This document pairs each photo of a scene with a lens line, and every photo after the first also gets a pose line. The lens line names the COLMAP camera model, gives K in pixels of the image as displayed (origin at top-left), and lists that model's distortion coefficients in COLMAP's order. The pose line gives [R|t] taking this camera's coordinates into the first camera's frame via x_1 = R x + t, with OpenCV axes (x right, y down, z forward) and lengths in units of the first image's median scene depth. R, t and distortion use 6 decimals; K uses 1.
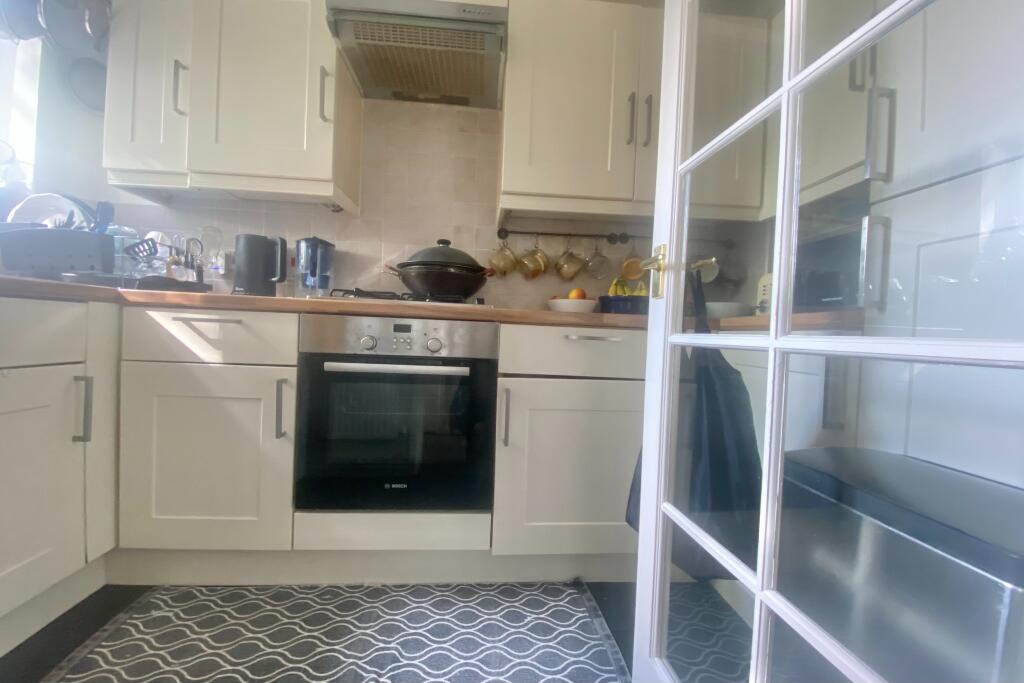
lens RADIAL K [[416.1, 0, 509.4], [0, 416.1, 342.1], [0, 0, 1]] dist [0.034830, -0.027762]
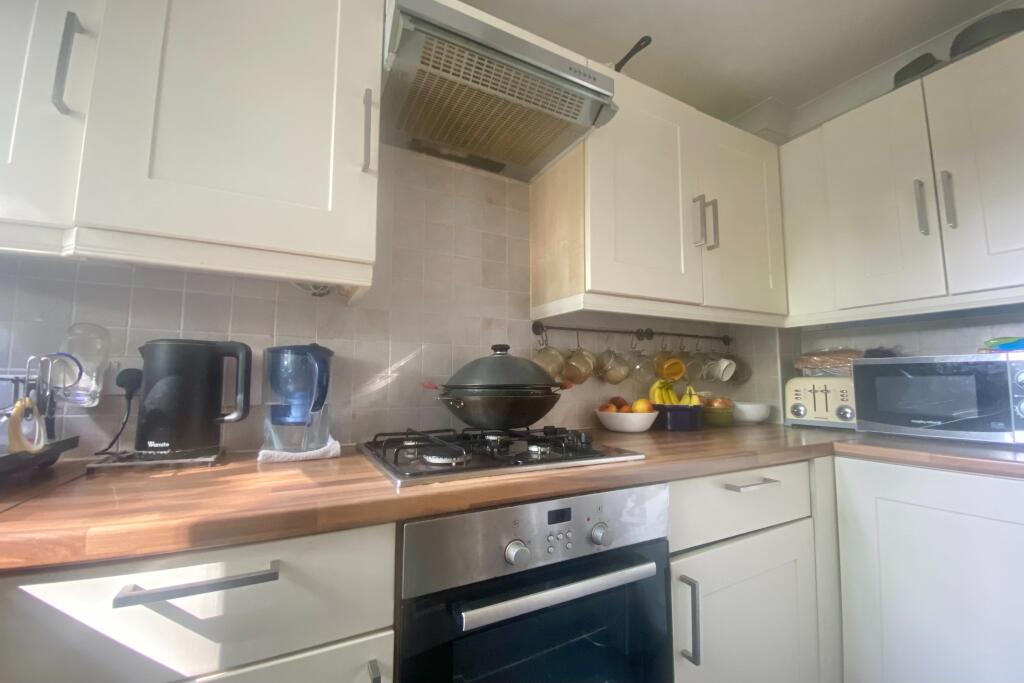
lens RADIAL K [[416.1, 0, 509.4], [0, 416.1, 342.1], [0, 0, 1]] dist [0.034830, -0.027762]
pose [[0.912956, -0.001132, 0.408056, -0.455094], [0.045599, 0.994016, -0.099261, -0.181003], [-0.405502, 0.109228, 0.907545, 0.337317]]
